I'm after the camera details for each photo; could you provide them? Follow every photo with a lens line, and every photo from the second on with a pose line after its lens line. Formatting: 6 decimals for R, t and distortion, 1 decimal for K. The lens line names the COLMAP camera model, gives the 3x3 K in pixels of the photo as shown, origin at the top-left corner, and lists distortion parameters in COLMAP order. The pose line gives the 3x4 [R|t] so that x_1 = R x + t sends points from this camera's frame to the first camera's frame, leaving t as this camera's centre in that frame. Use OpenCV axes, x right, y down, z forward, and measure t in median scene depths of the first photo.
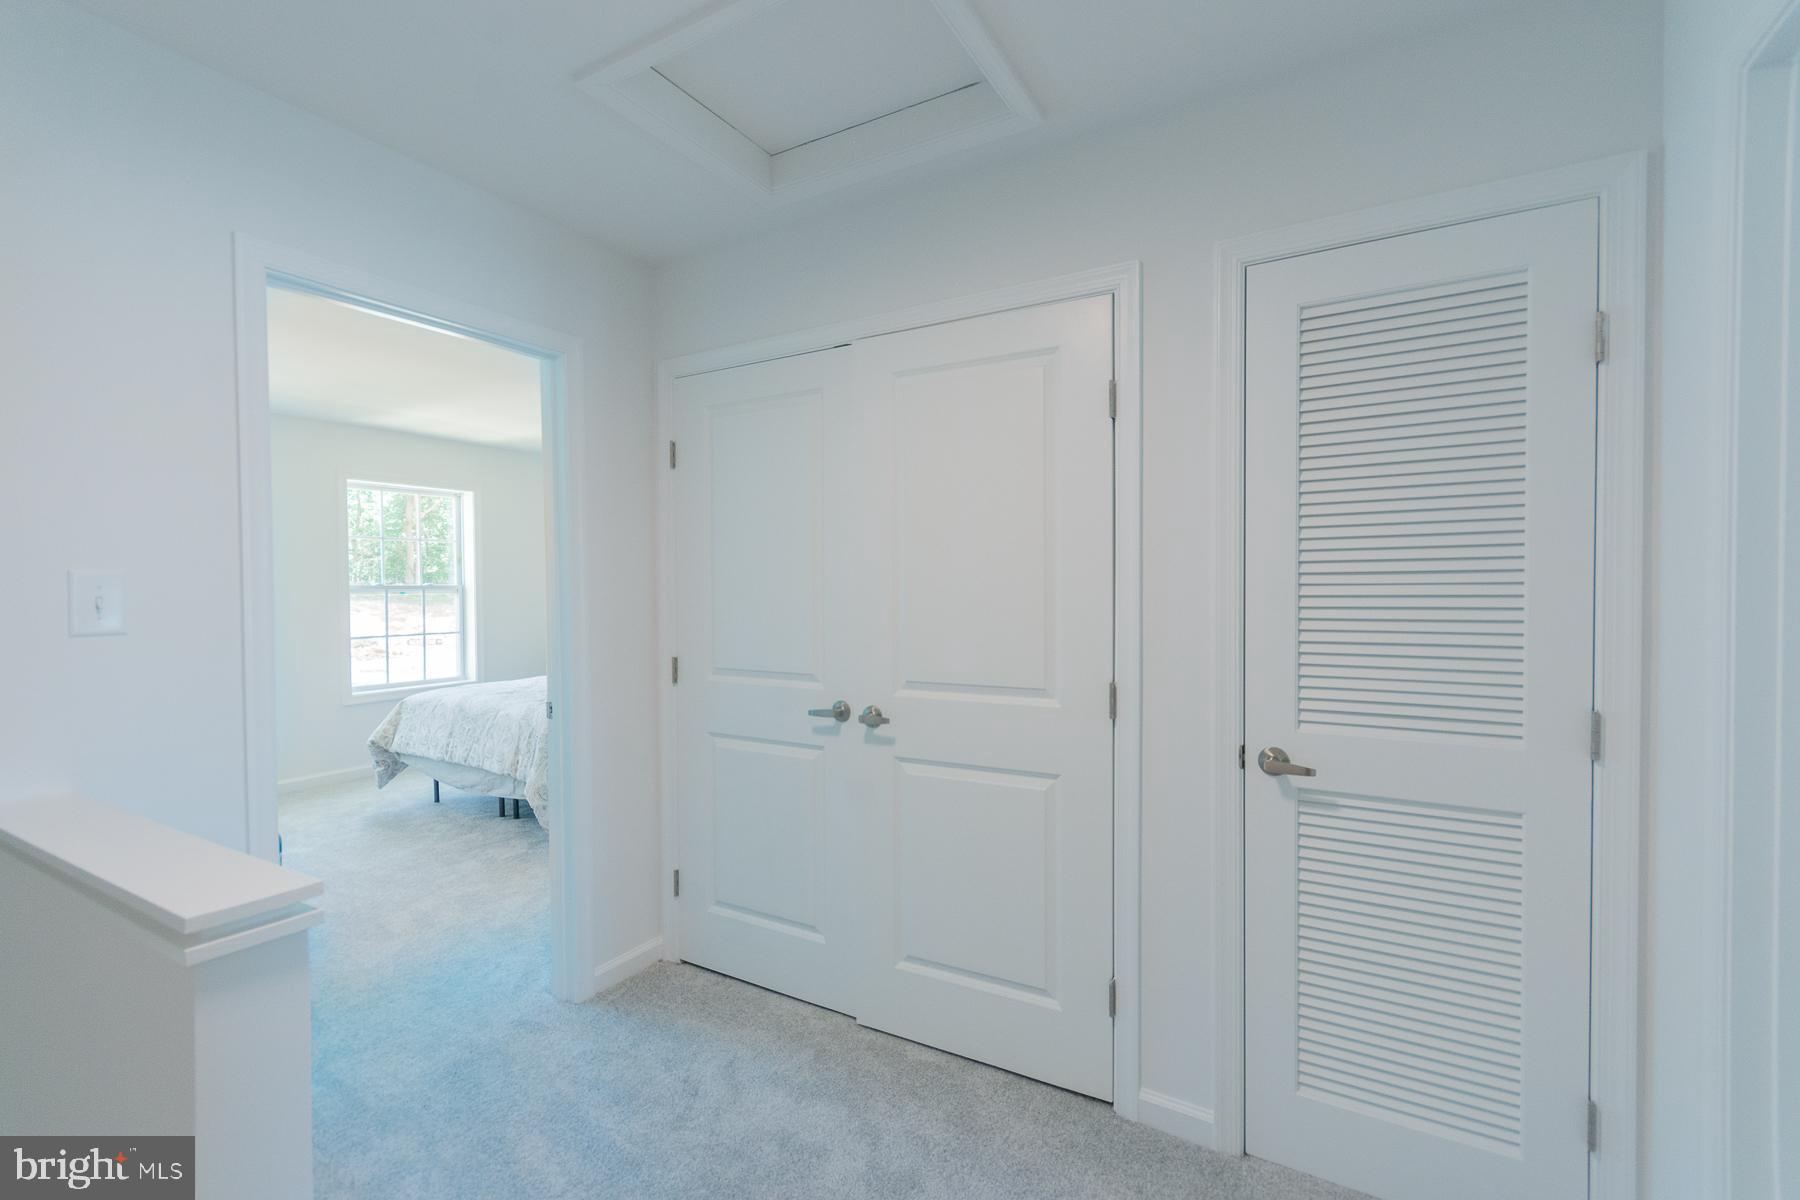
lens RADIAL K [[798.7, 0, 906.0], [0, 798.7, 603.8], [0, 0, 1]] dist [0.000454, 0.000027]
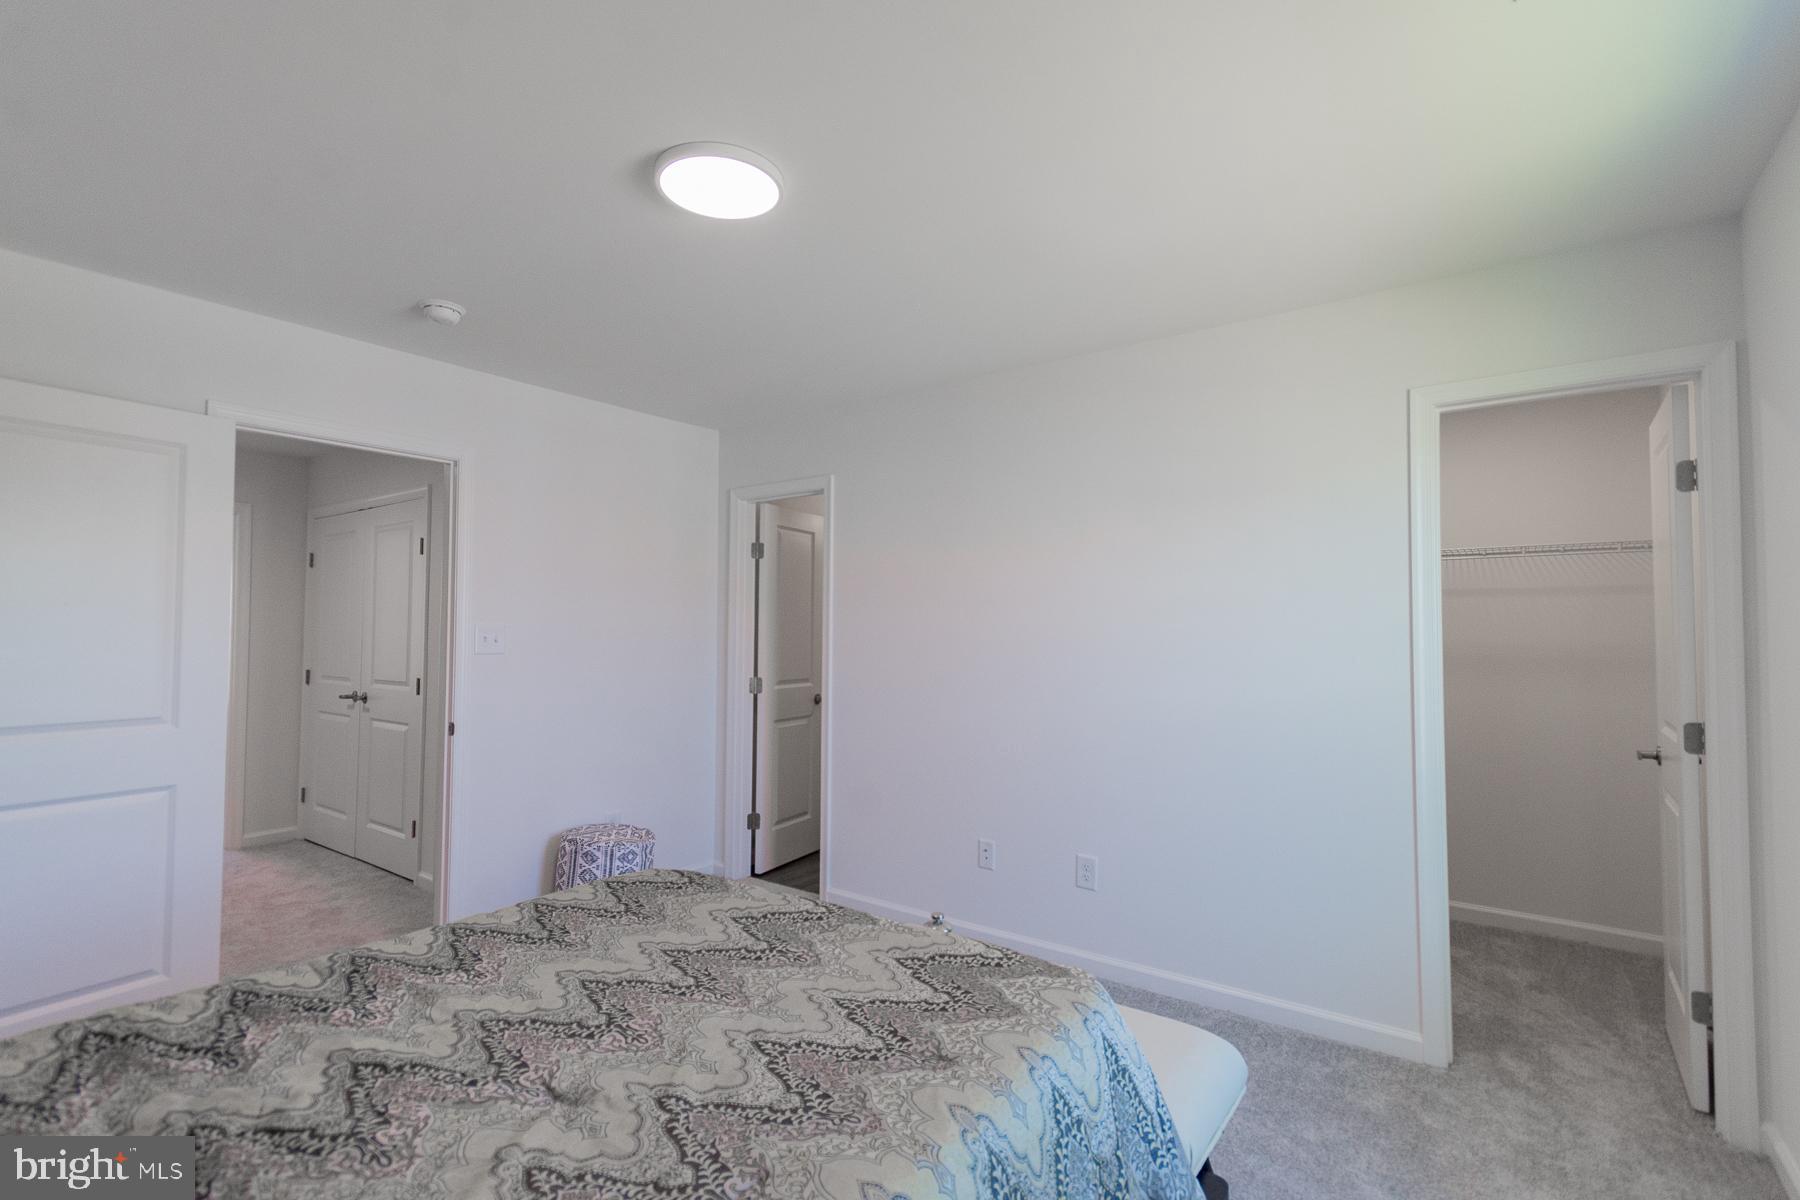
lens RADIAL K [[798.7, 0, 906.0], [0, 798.7, 603.8], [0, 0, 1]] dist [0.000454, 0.000027]
pose [[0.996985, 0.001127, -0.077590, 1.400848], [-0.005654, 0.998292, -0.058150, 0.017913], [0.077392, 0.058413, 0.995288, -0.832298]]
